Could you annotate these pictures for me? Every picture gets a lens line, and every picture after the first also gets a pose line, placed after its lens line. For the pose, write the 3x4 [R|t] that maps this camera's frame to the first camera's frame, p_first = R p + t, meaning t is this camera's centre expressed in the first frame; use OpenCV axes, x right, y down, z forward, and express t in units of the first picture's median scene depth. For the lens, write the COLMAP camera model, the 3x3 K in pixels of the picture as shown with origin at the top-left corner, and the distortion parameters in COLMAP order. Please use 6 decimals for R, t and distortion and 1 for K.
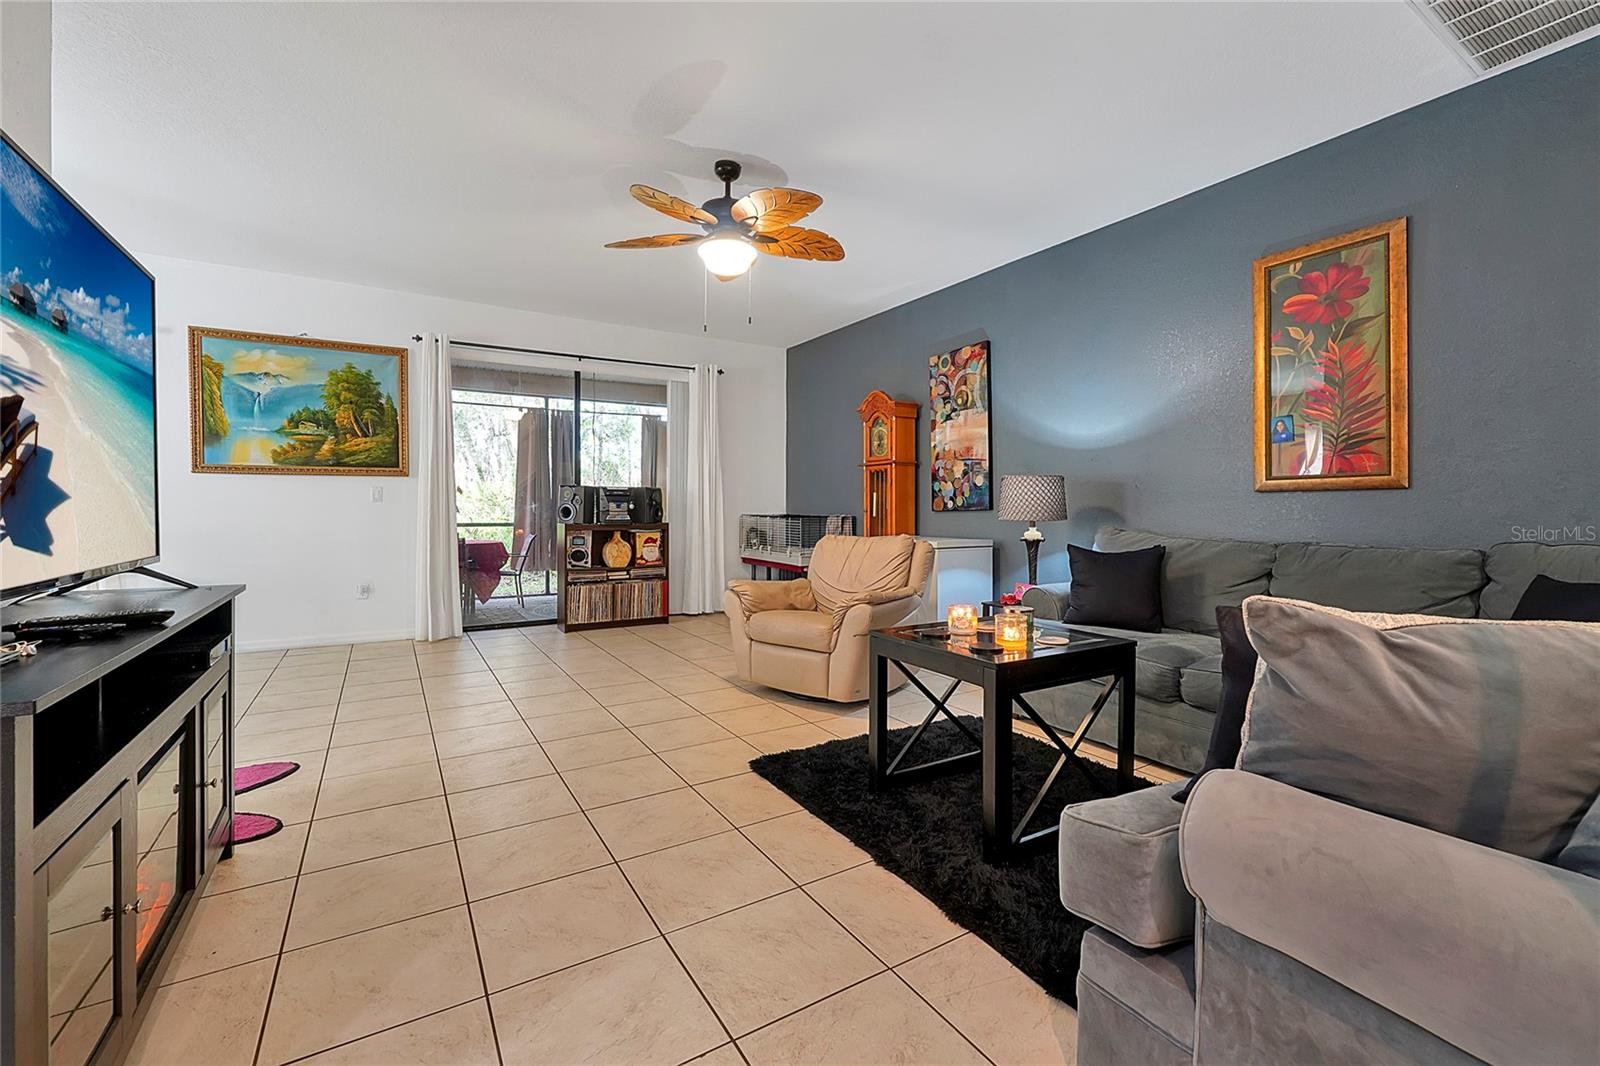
lens RADIAL K [[673.9, 0, 826.2], [0, 673.9, 504.0], [0, 0, 1]] dist [-0.003452, 0.002119]
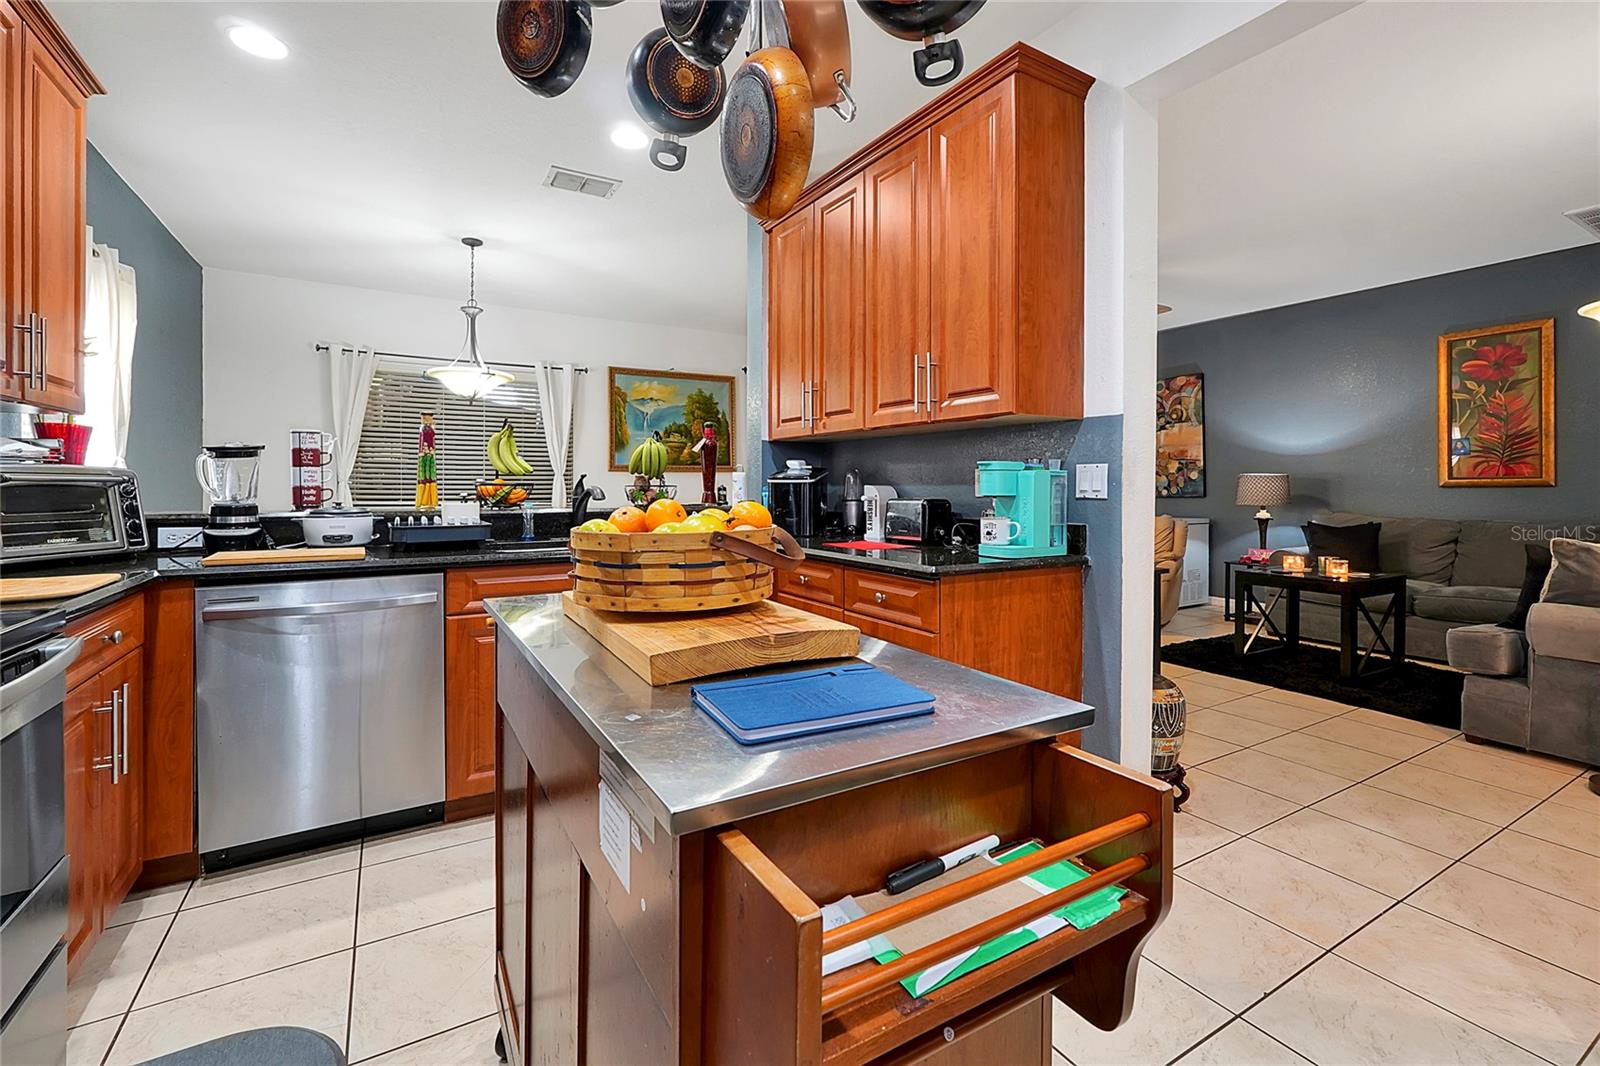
lens RADIAL K [[673.9, 0, 817.9], [0, 673.9, 487.2], [0, 0, 1]] dist [-0.003452, 0.002119]
pose [[0.998952, -0.002741, -0.045682, -0.475541], [0.002946, 0.999986, 0.004404, -0.019459], [0.045669, -0.004534, 0.998946, -0.399249]]
